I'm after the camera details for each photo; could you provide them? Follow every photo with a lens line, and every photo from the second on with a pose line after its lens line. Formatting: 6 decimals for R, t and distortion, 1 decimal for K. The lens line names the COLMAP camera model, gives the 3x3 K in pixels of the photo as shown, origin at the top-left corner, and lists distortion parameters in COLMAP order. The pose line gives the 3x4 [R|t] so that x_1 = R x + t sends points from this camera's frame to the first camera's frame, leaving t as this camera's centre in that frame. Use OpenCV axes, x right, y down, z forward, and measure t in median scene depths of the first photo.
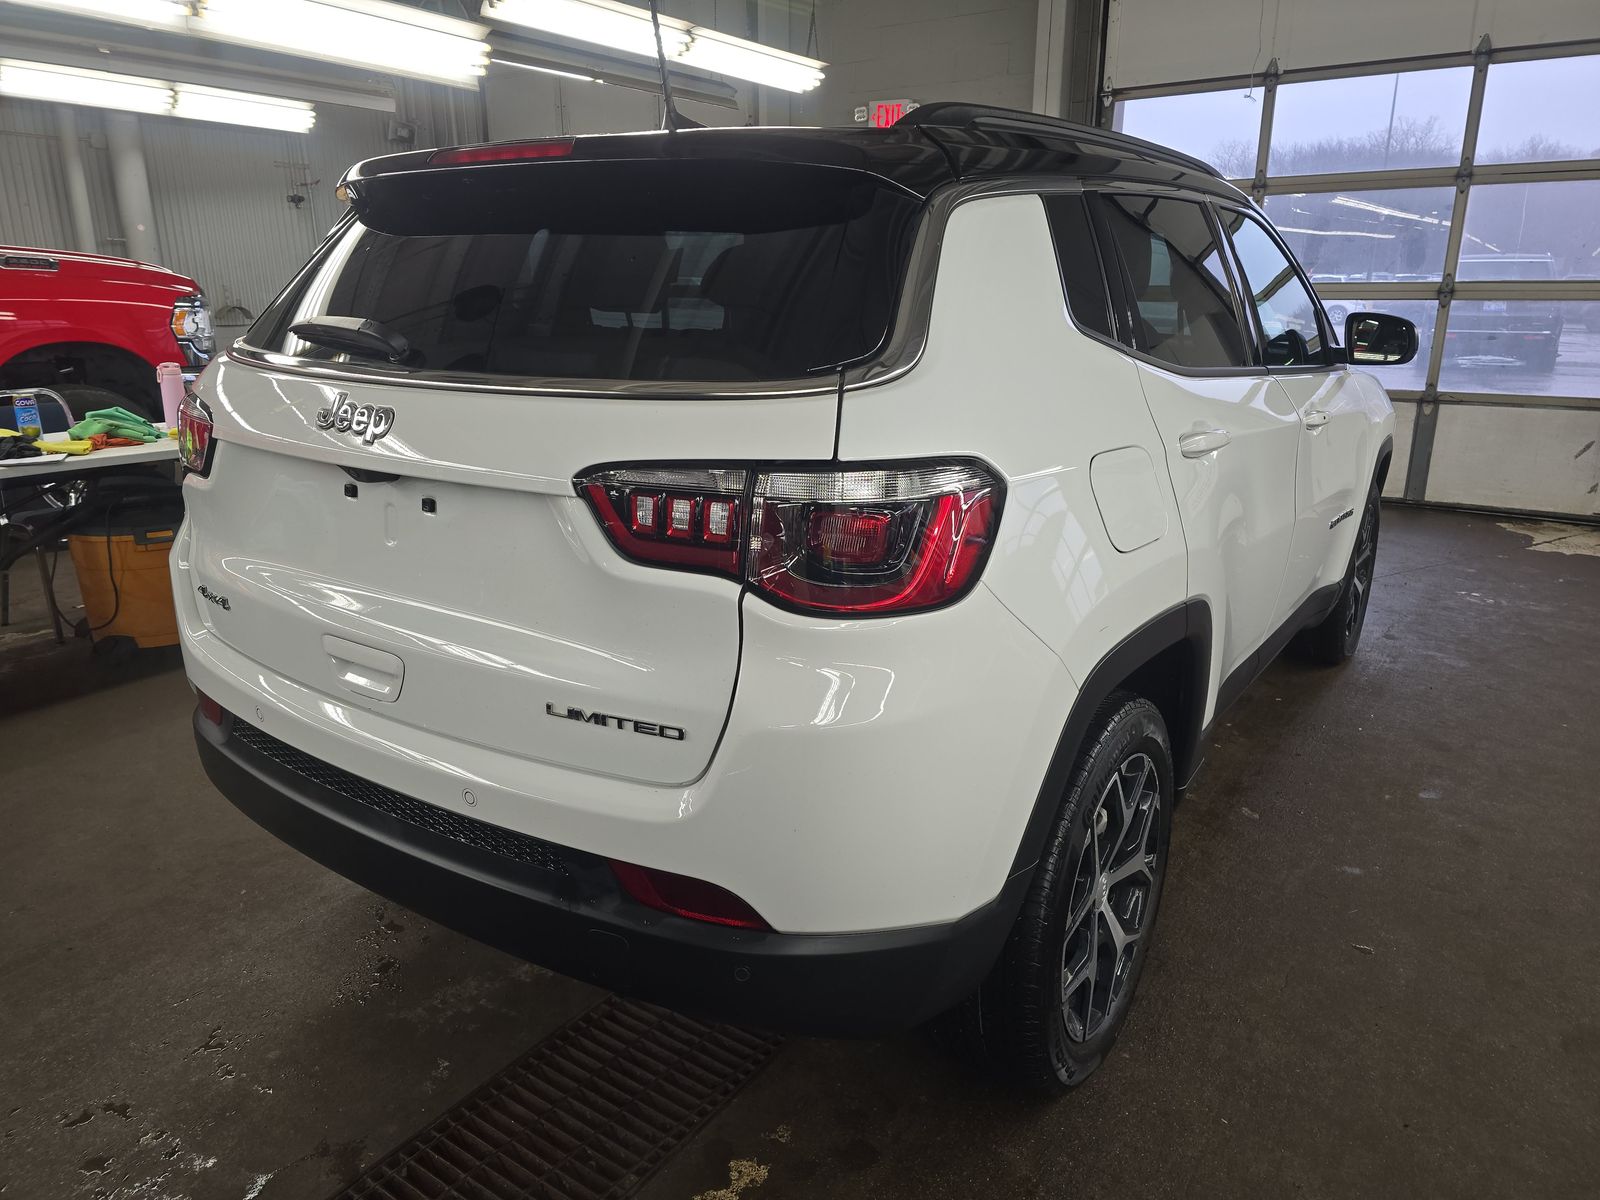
lens RADIAL K [[1060.4, 0, 800.0], [0, 1060.4, 600.0], [0, 0, 1]] dist [0.037765, -0.063292]
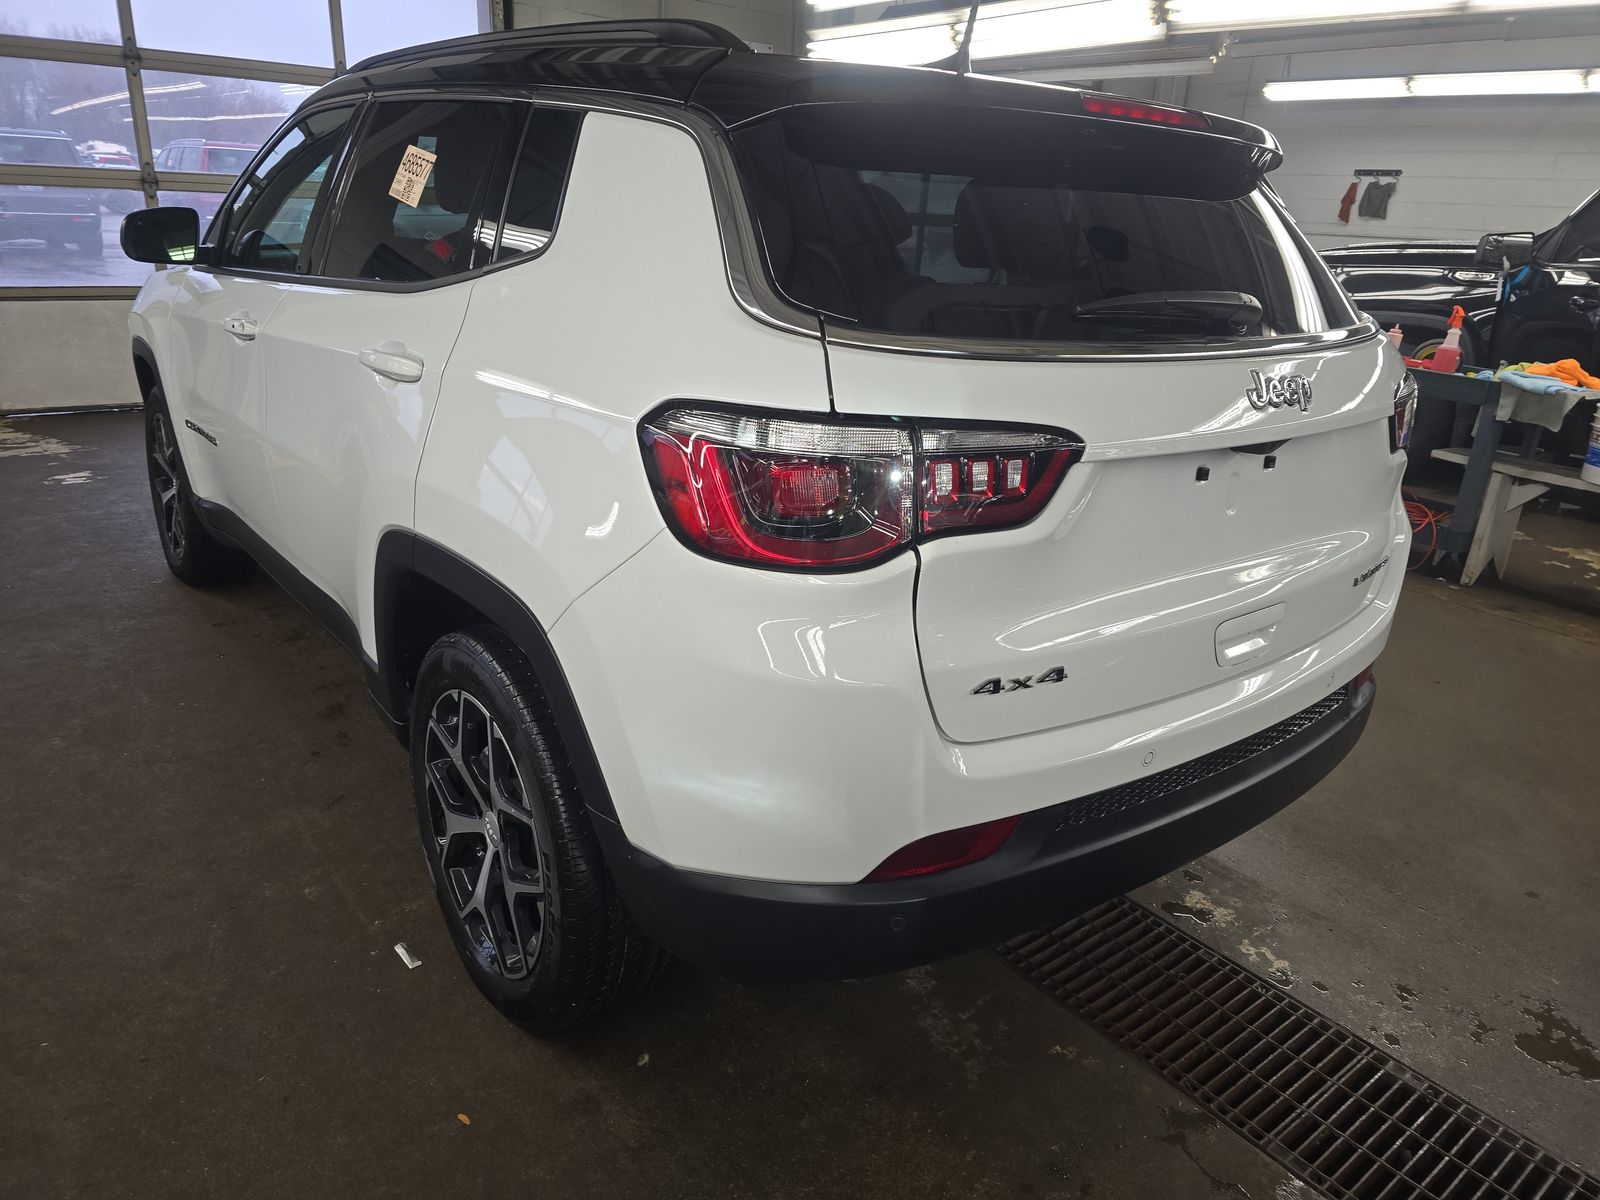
lens RADIAL K [[1060.4, 0, 800.0], [0, 1060.4, 600.0], [0, 0, 1]] dist [0.037765, -0.063292]
pose [[0.309557, -0.315243, 0.897105, -1.436805], [0.219531, 0.941651, 0.255145, -0.321066], [-0.925192, 0.117960, 0.360700, 1.009533]]
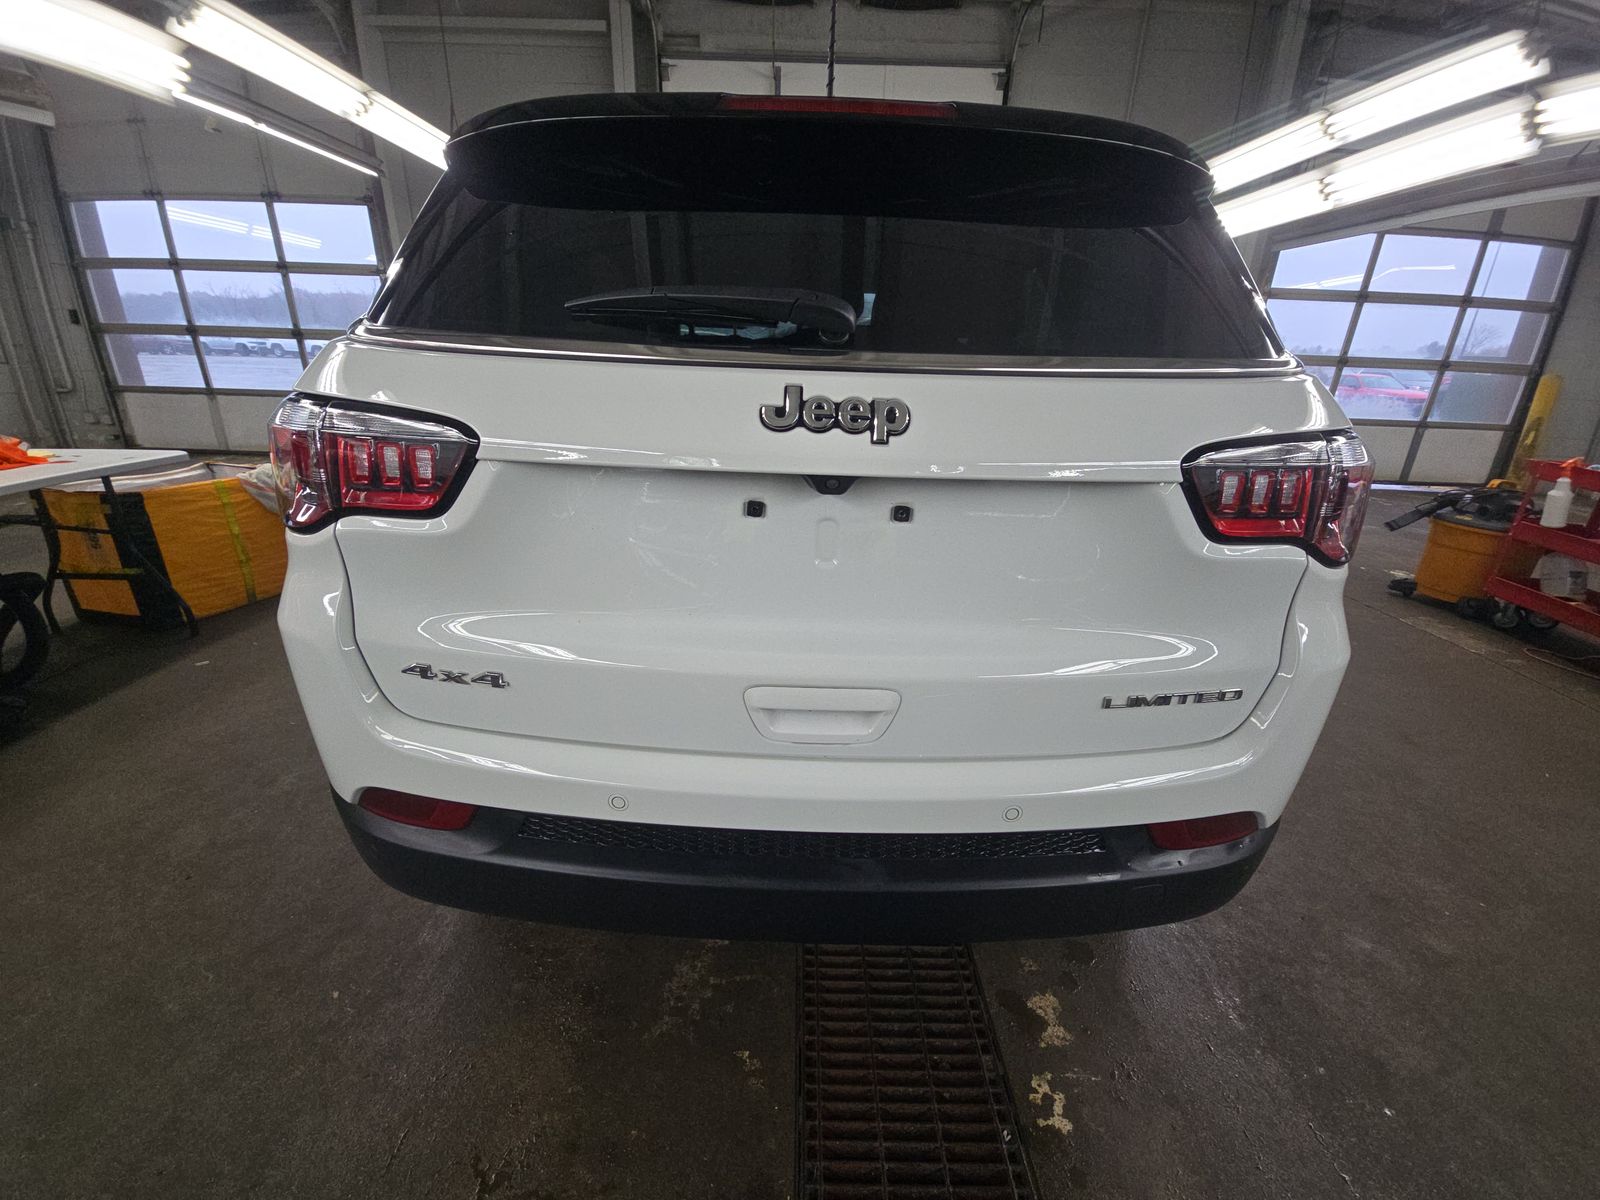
lens RADIAL K [[645.9, 0, 800.0], [0, 645.9, 600.0], [0, 0, 1]] dist [0.000138, -0.010287]
pose [[0.826976, -0.180177, 0.532585, -0.672133], [0.131928, 0.982999, 0.127703, -0.092736], [-0.546539, -0.035345, 0.836687, 0.568665]]
